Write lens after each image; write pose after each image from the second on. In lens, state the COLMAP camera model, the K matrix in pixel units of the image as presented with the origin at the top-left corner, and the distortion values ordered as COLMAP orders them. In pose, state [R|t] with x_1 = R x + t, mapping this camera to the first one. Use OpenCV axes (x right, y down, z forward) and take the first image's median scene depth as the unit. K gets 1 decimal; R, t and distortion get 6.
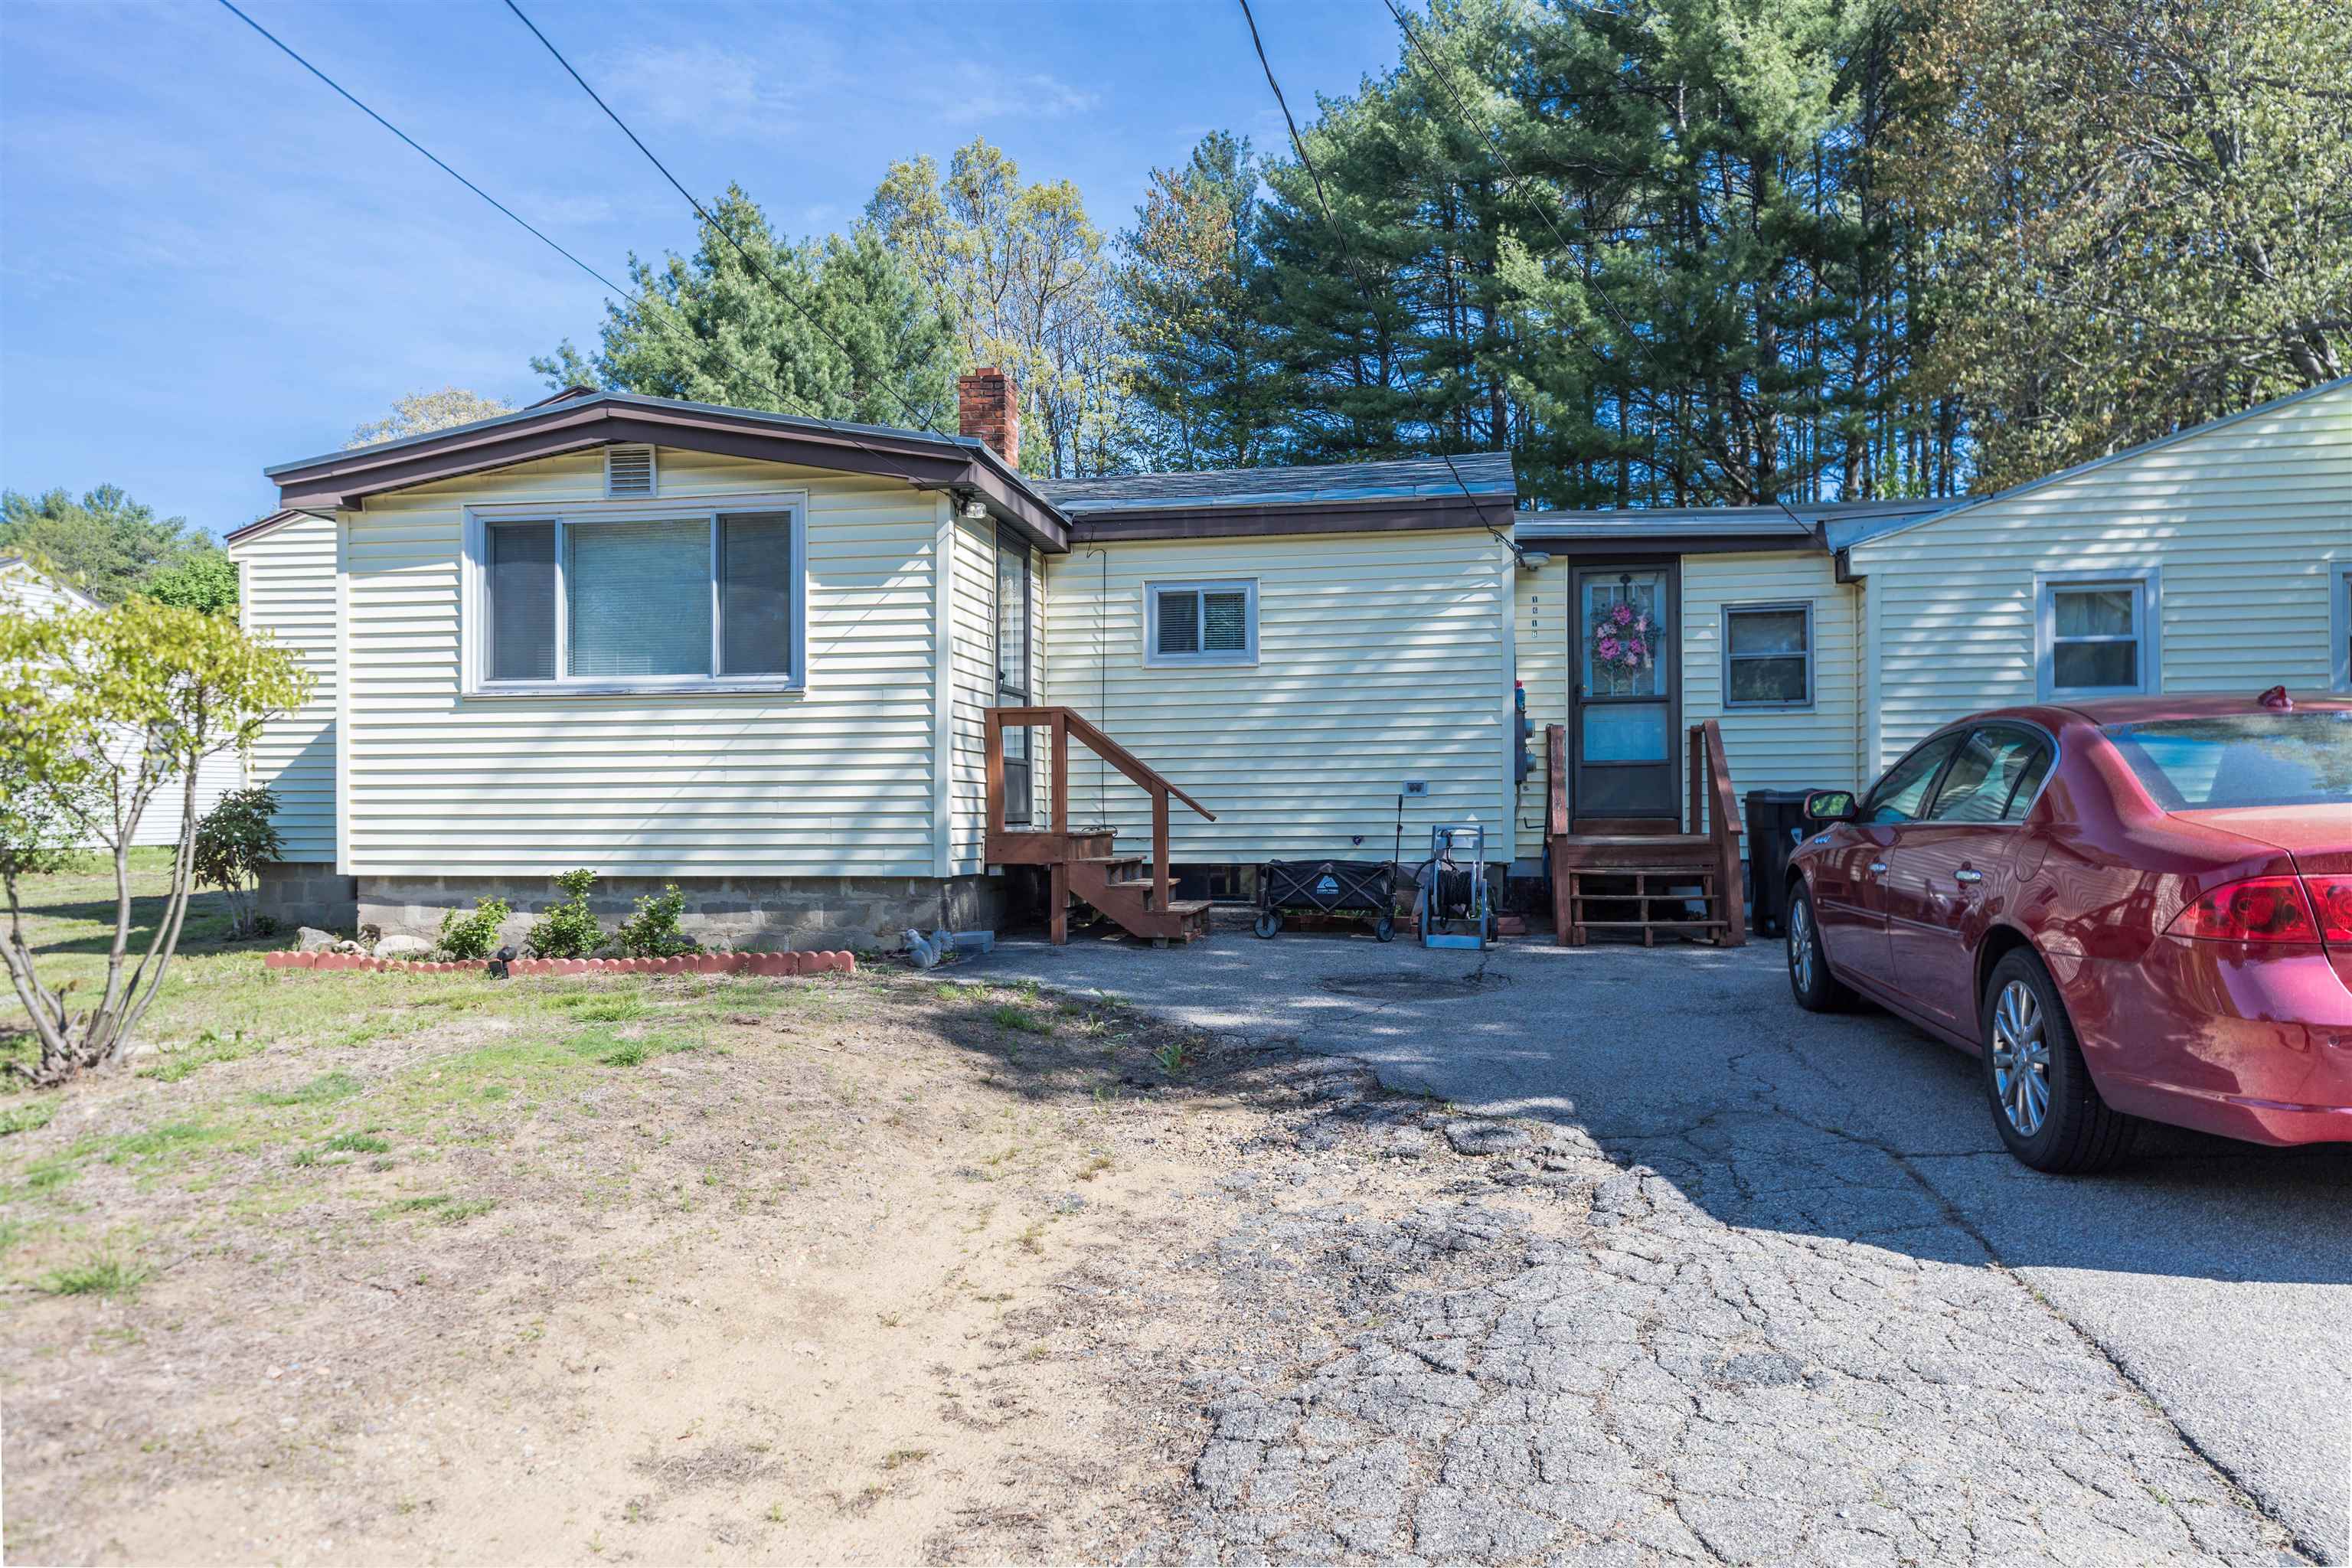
lens RADIAL K [[1505.2, 0, 1176.0], [0, 1505.2, 784.0], [0, 0, 1]] dist [0.041154, 0.000580]
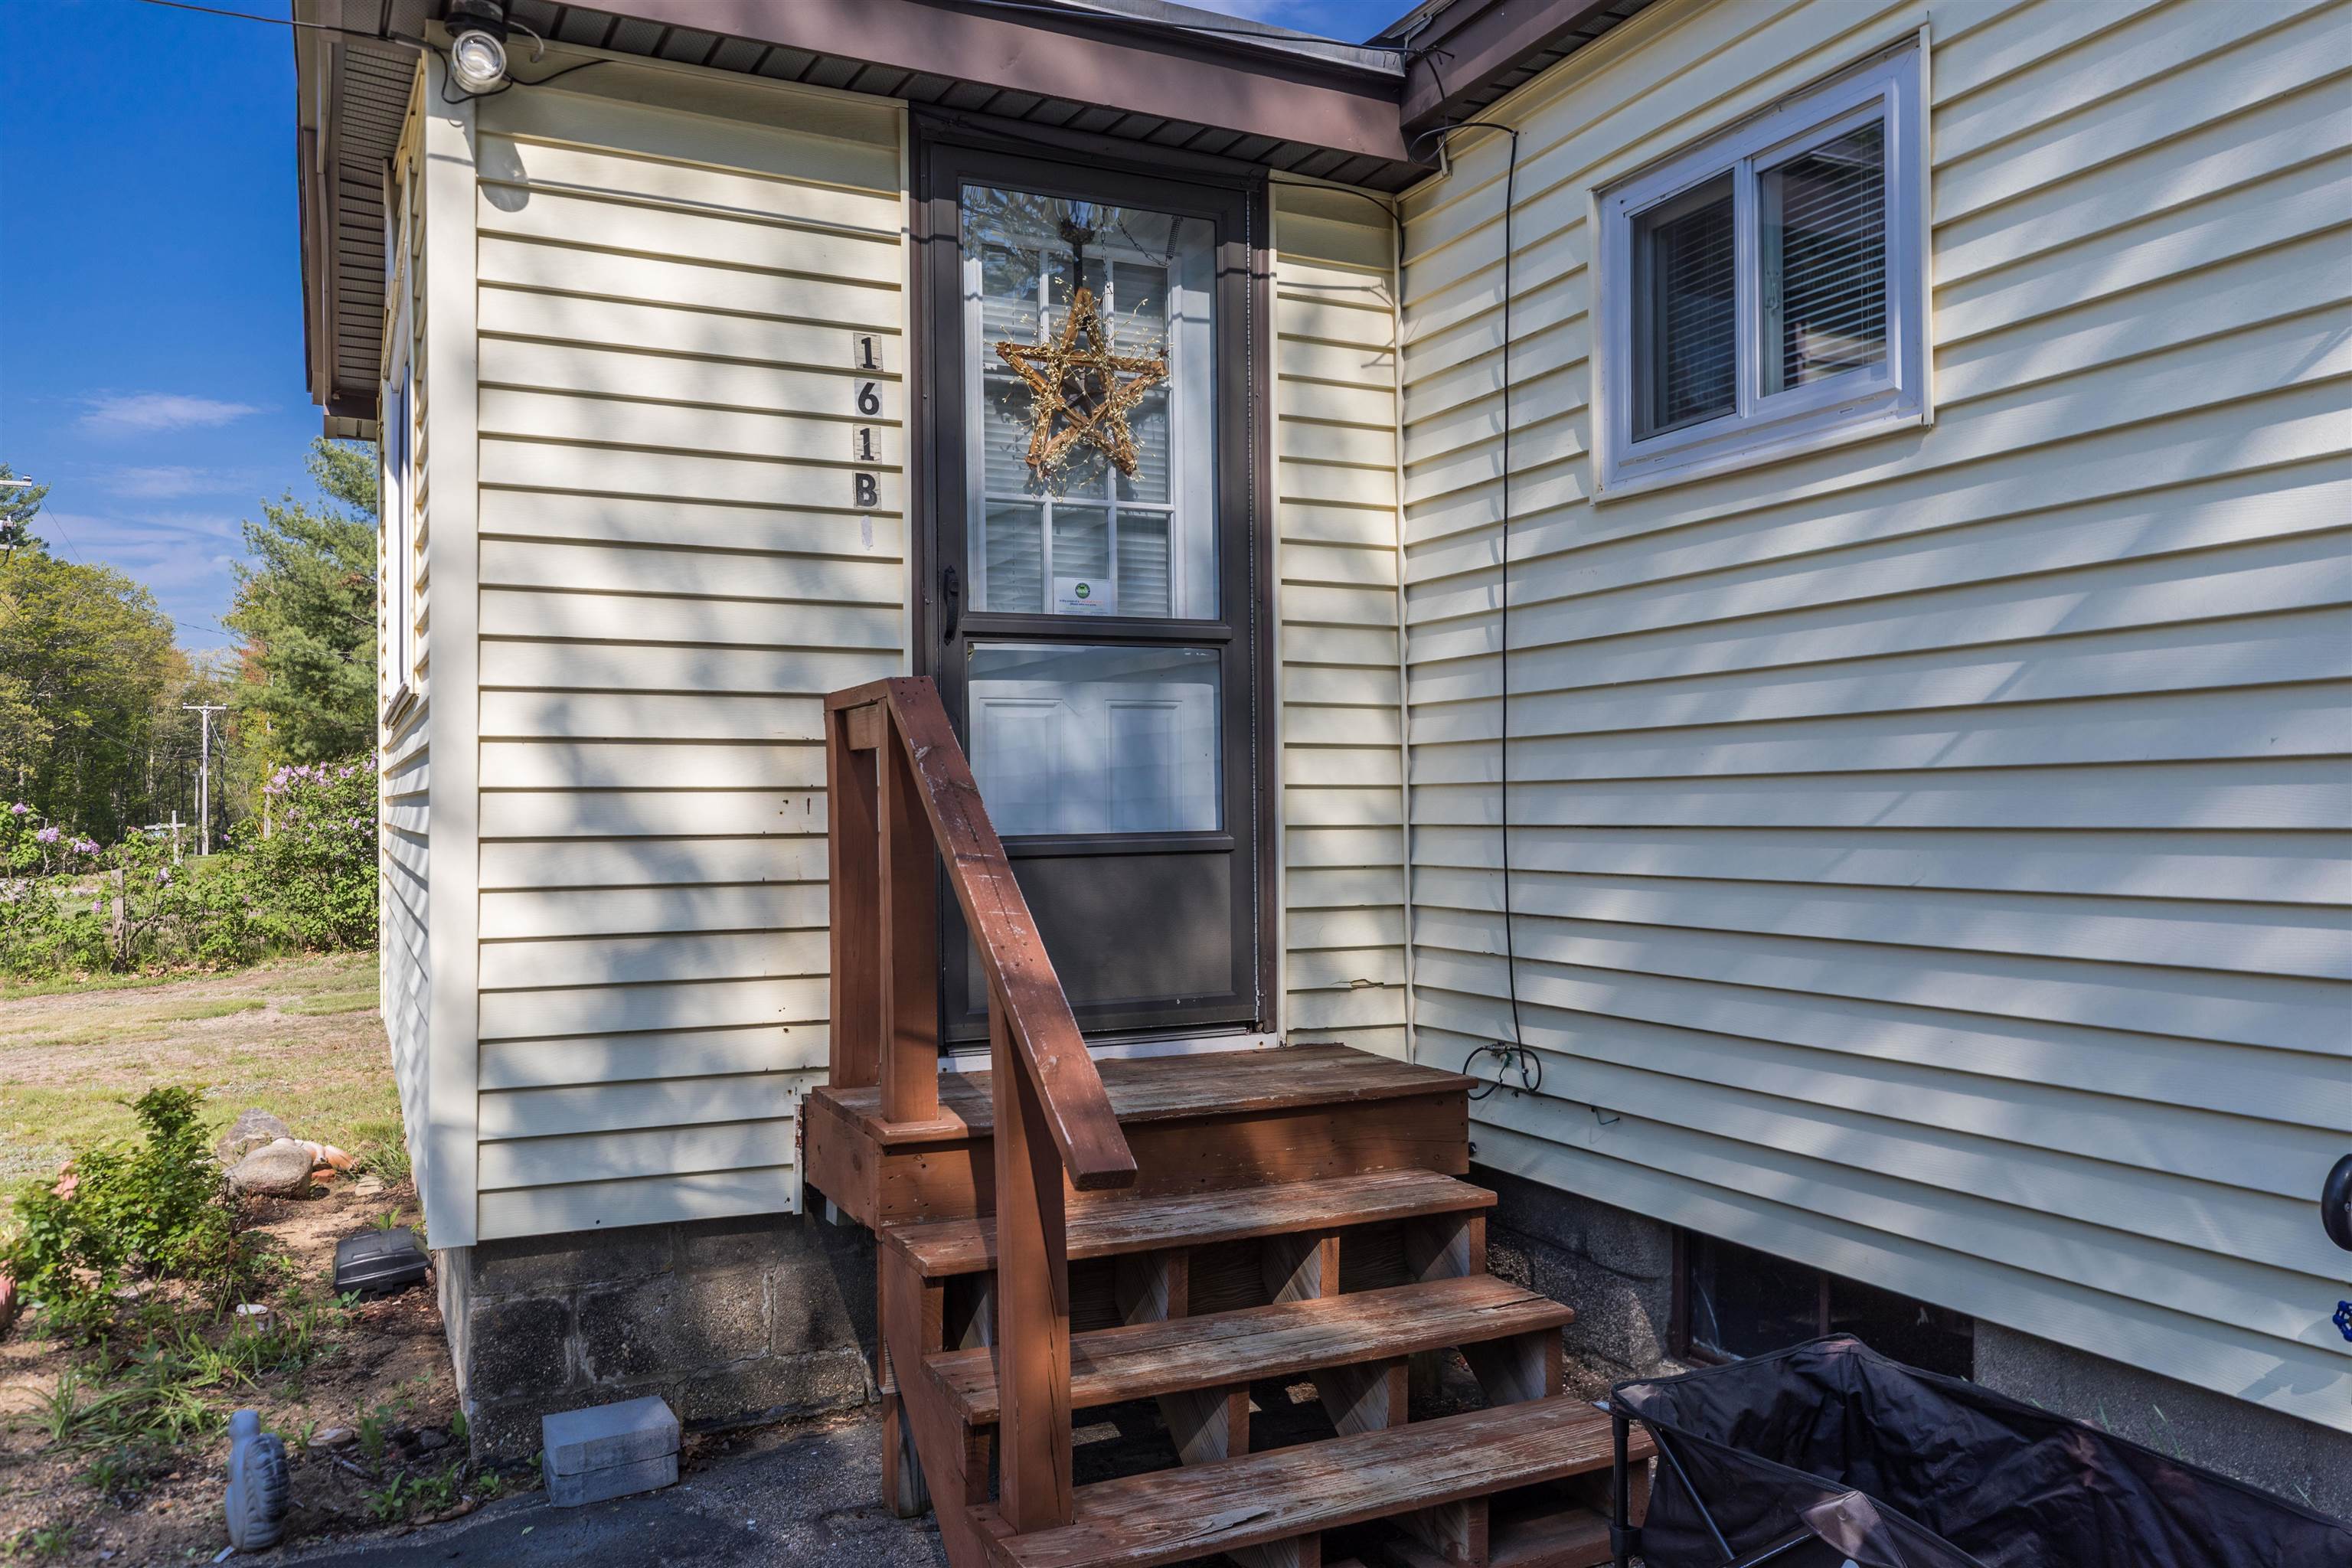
lens RADIAL K [[1774.8, 0, 1178.3], [0, 1774.8, 785.6], [0, 0, 1]] dist [0.034350, 0.003427]
pose [[0.584719, -0.010724, -0.811165, 0.198639], [0.023511, 0.999717, 0.003731, -0.027941], [0.810895, -0.021253, 0.584805, 0.739658]]
